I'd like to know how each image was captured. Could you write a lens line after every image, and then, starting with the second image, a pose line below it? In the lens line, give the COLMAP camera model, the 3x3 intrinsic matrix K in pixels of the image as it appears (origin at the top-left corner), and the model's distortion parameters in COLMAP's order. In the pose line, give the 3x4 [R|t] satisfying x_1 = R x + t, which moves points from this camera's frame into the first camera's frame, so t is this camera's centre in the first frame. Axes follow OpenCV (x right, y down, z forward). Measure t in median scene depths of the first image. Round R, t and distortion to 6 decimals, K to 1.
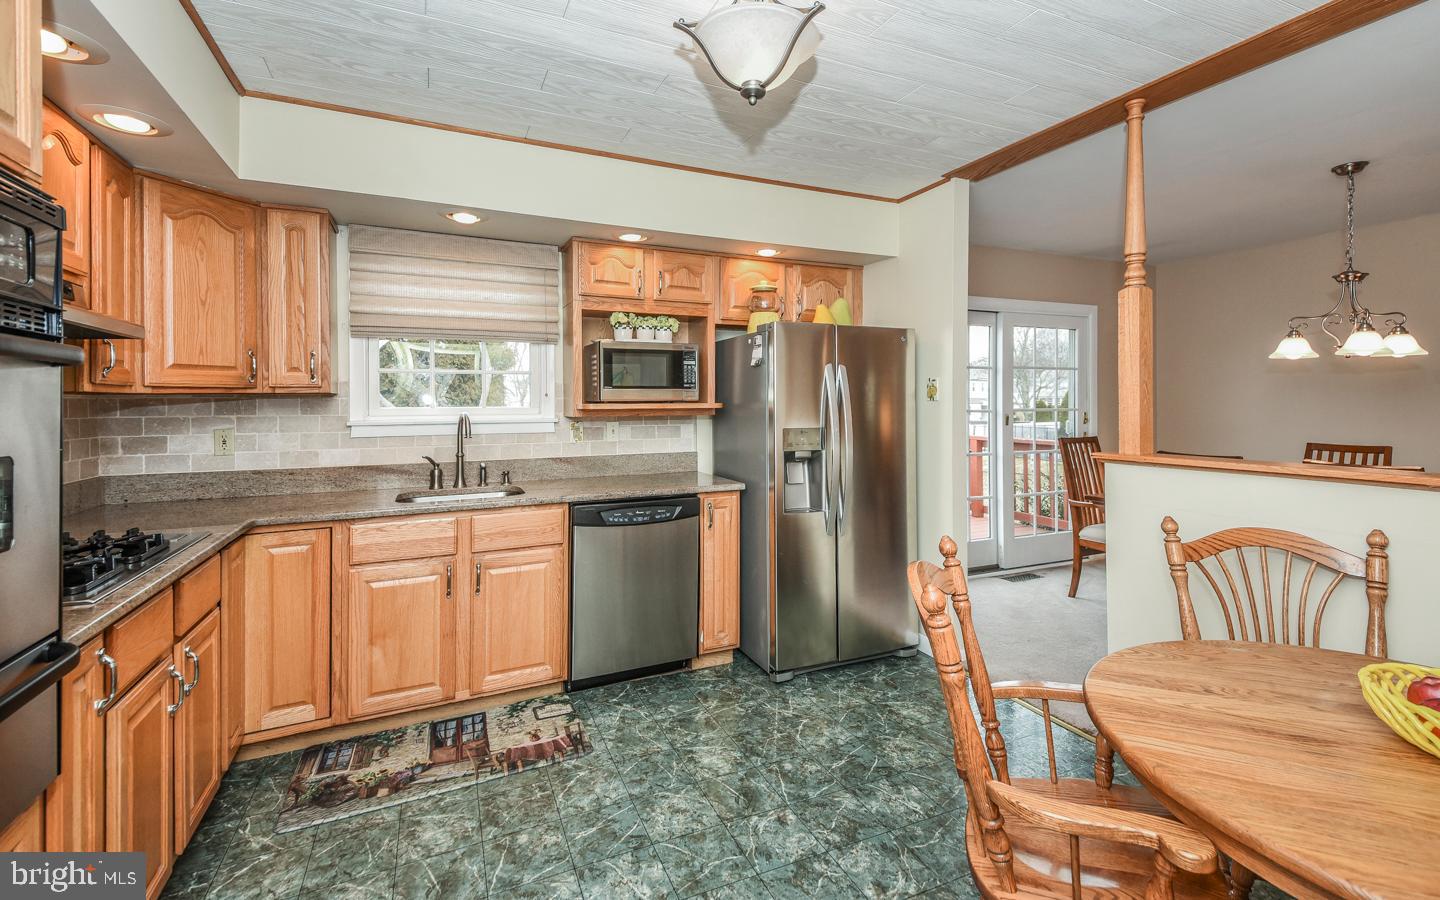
lens RADIAL K [[631.0, 0, 721.8], [0, 631.0, 397.0], [0, 0, 1]] dist [0.018585, -0.006623]
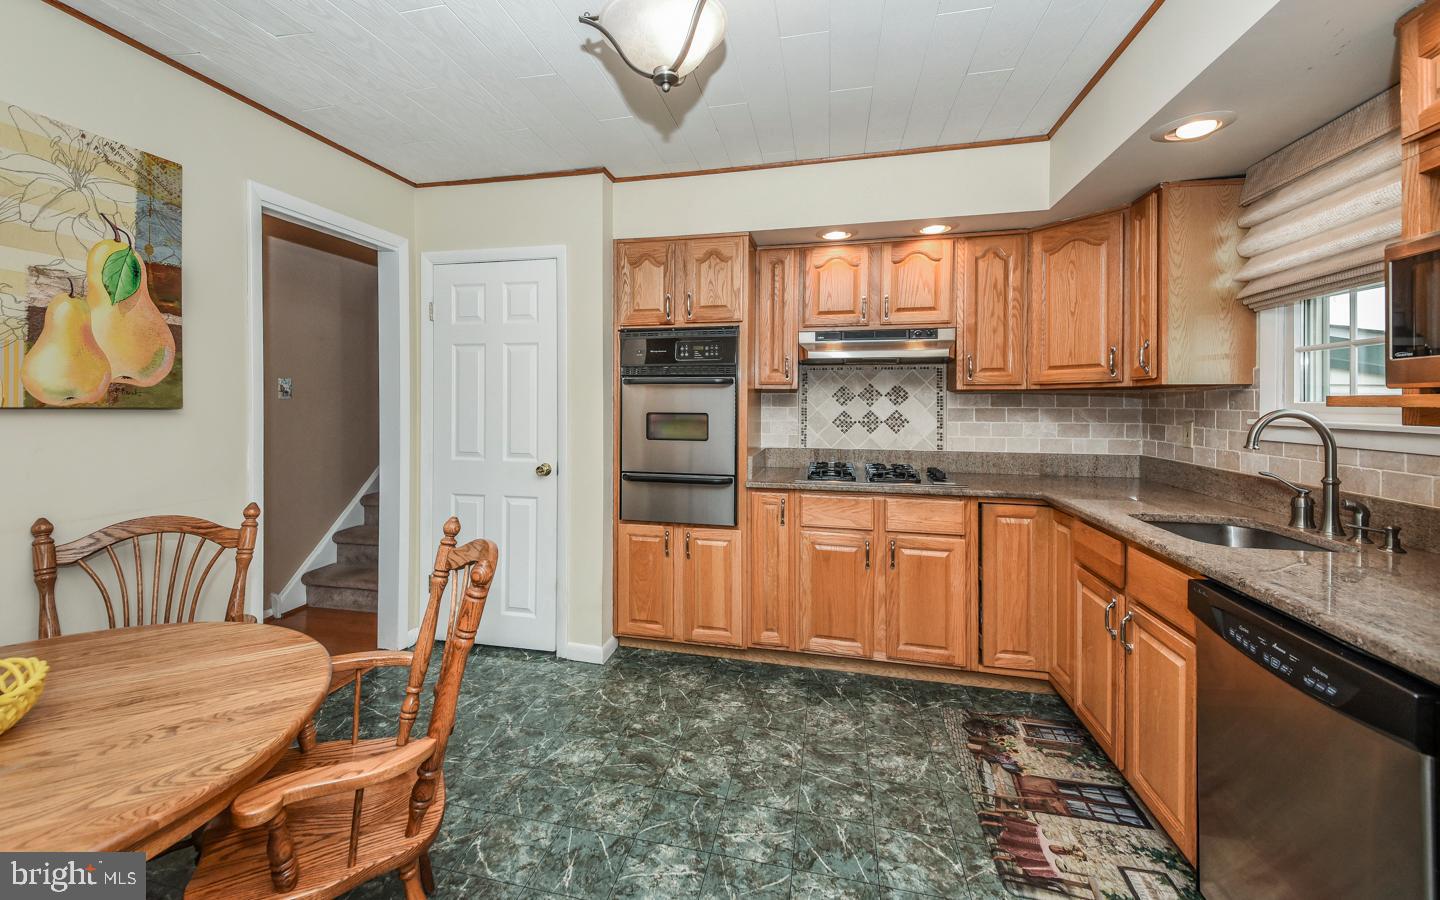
lens RADIAL K [[575.2, 0, 681.1], [0, 575.2, 401.5], [0, 0, 1]] dist [0.017369, -0.010709]
pose [[-0.621758, 0.005634, -0.783189, 0.499932], [0.008356, 0.999965, 0.000560, 0.012248], [0.783165, -0.006196, -0.621783, 1.071673]]
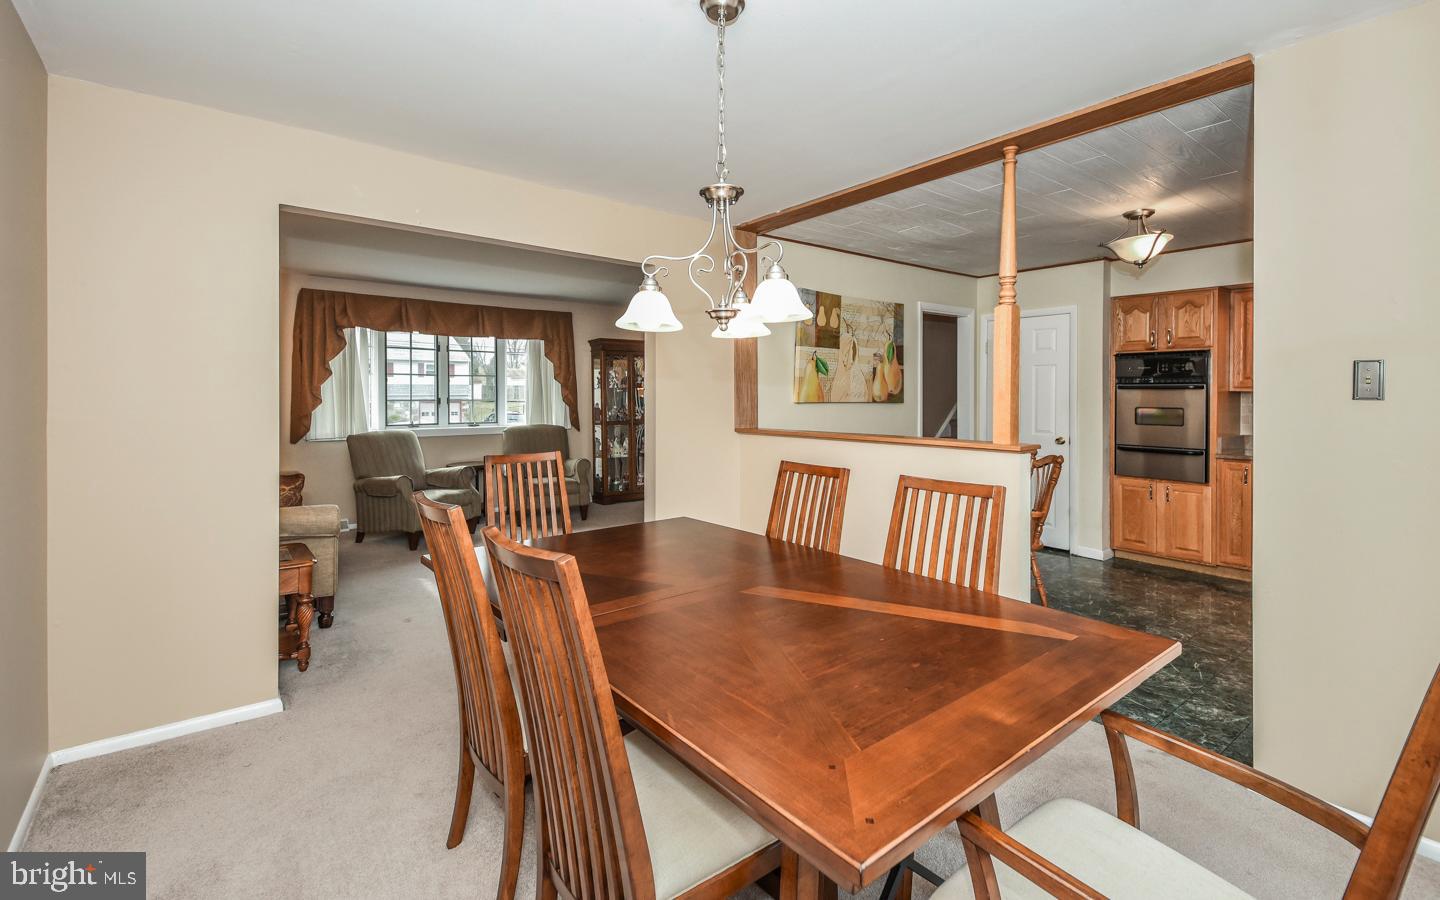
lens RADIAL K [[631.0, 0, 706.0], [0, 631.0, 399.6], [0, 0, 1]] dist [0.018585, -0.006623]
pose [[-0.975628, 0.006823, -0.219326, 1.426118], [0.007089, 0.999975, -0.000423, 0.002226], [0.219318, -0.001967, -0.975651, 1.983950]]
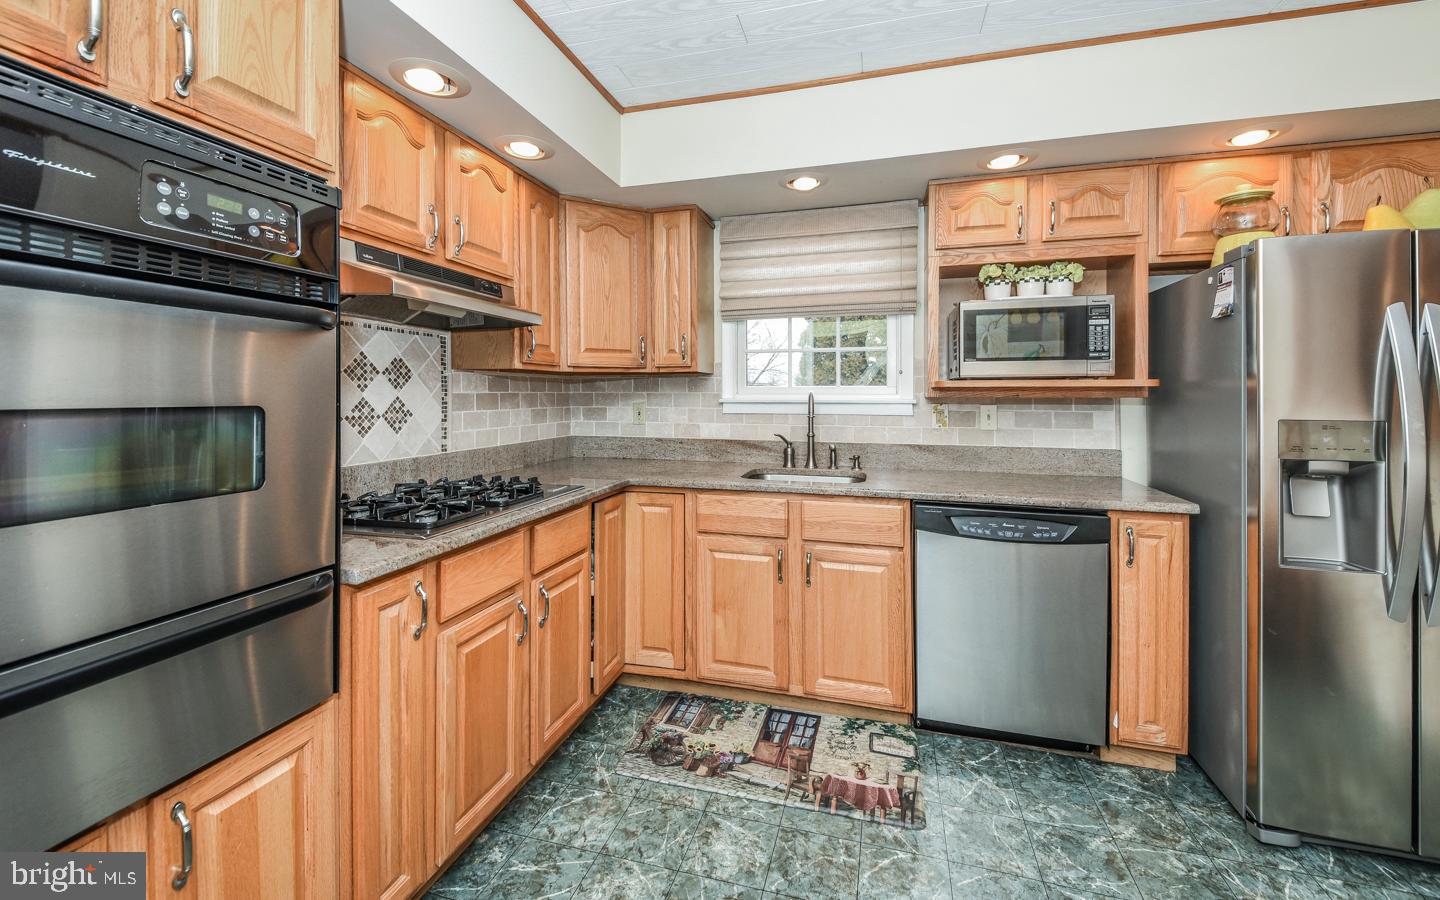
lens RADIAL K [[575.2, 0, 714.1], [0, 575.2, 390.1], [0, 0, 1]] dist [0.017369, -0.010709]
pose [[0.758004, 0.002573, -0.652245, 0.057250], [0.000282, 0.999991, 0.004272, 0.023643], [0.652250, -0.003422, 0.757996, 0.290872]]
